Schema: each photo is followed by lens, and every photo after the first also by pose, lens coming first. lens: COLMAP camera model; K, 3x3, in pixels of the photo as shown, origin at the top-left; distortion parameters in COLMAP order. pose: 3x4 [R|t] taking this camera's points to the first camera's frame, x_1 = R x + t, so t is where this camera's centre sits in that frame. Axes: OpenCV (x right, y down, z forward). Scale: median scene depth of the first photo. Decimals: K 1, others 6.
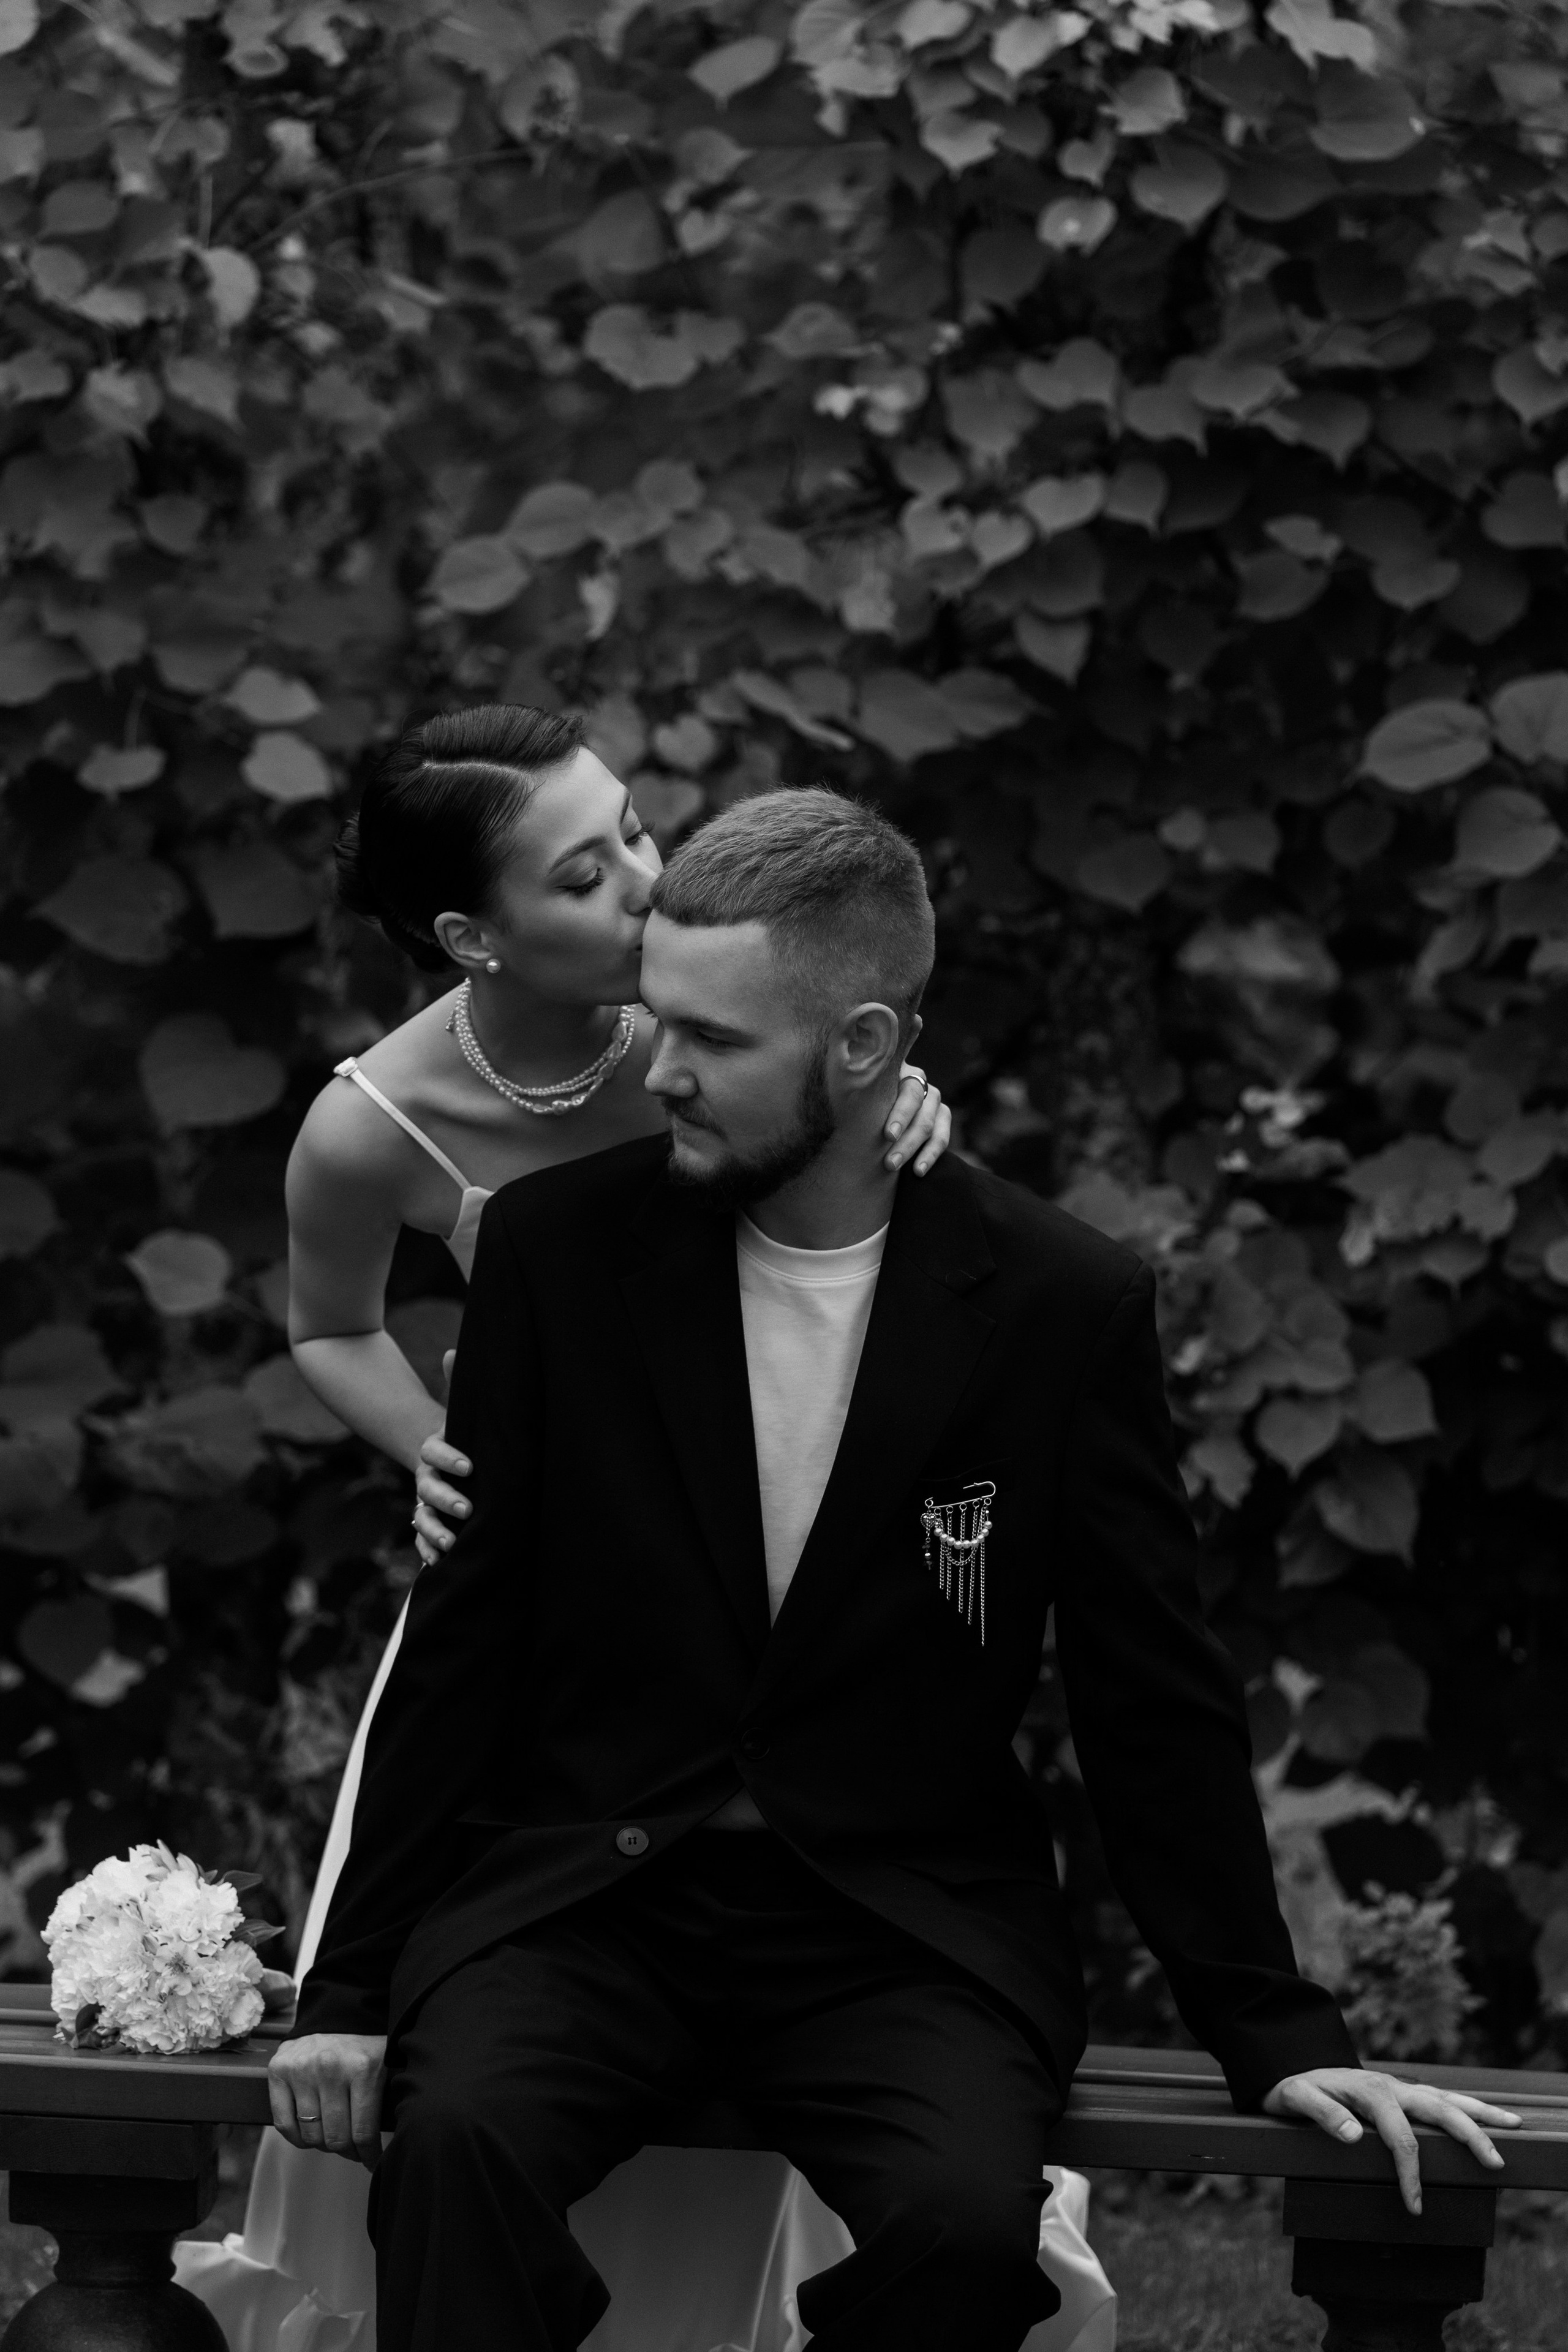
lens RADIAL K [[9160.3, 0, 784.0], [0, 9160.3, 1176.0], [0, 0, 1]] dist [-0.335319, 2.025140]
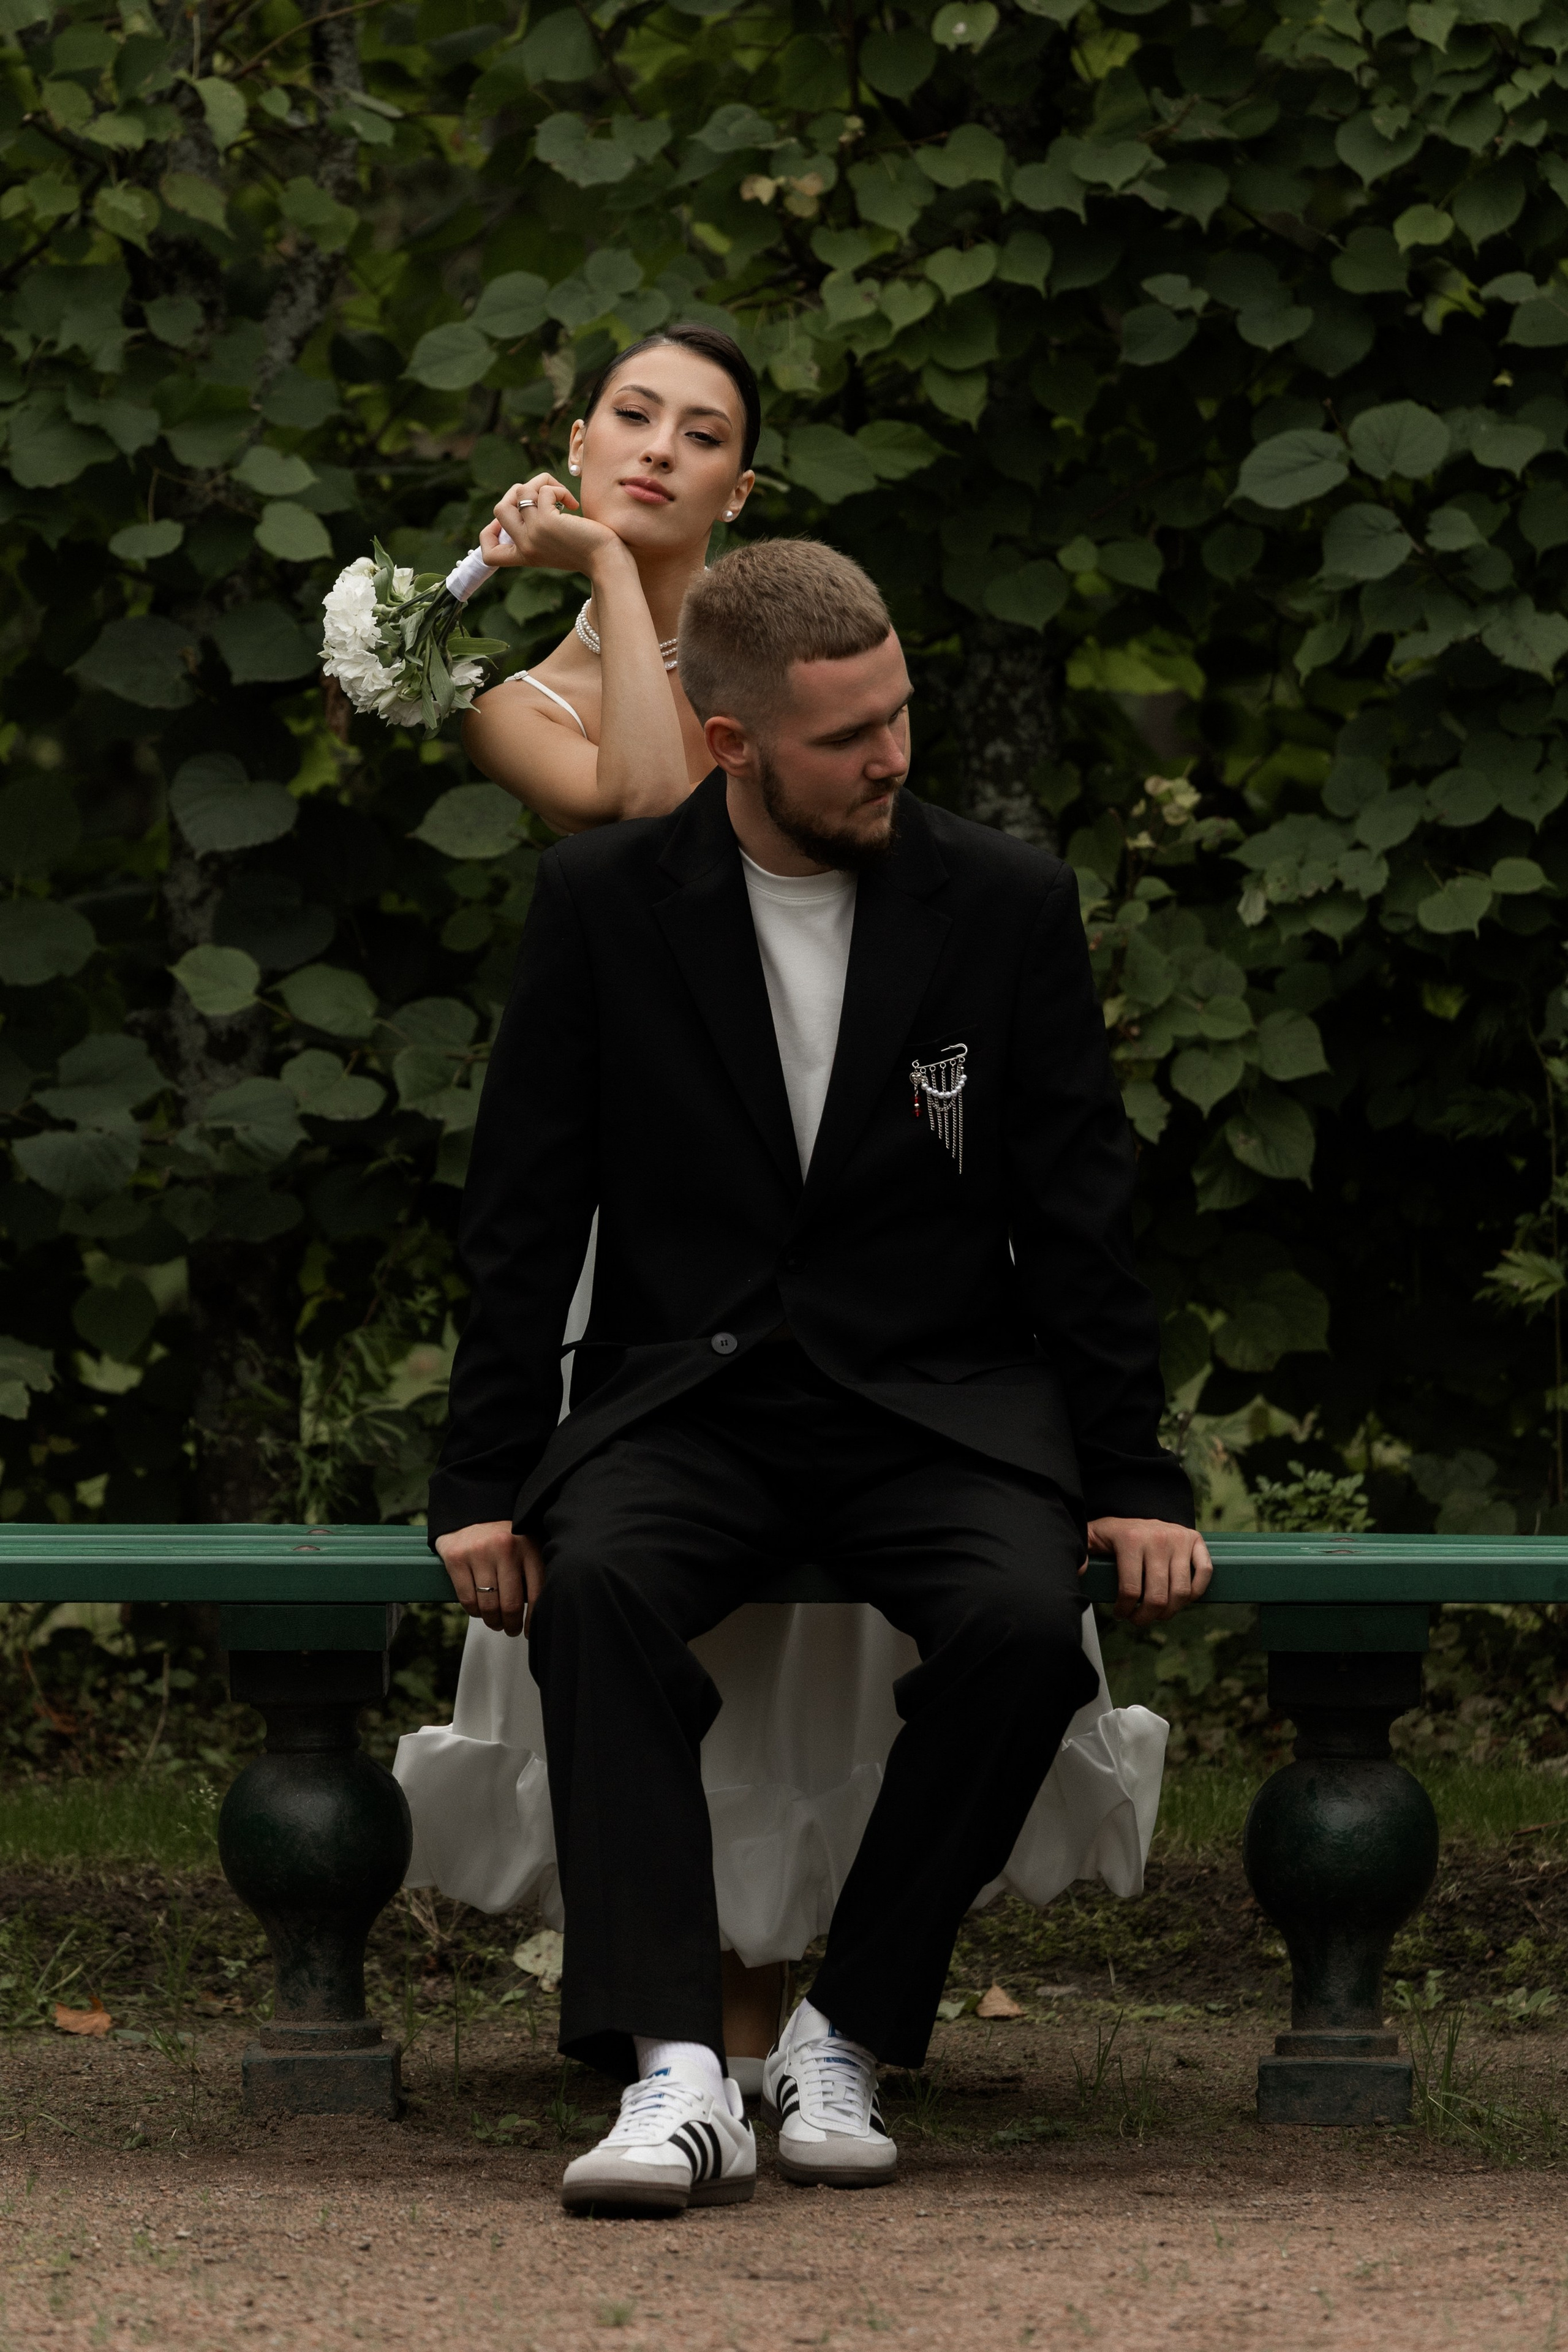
lens RADIAL K [[13708.4, 0, 784.0], [0, 13708.4, 1176.0], [0, 0, 1]] dist [-0.877326, 27.572076]
pose [[0.998069, -0.044828, 0.043001, -0.069464], [0.044868, 0.998993, 0.000026, 0.037666], [-0.042959, 0.001903, 0.999075, -0.692845]]
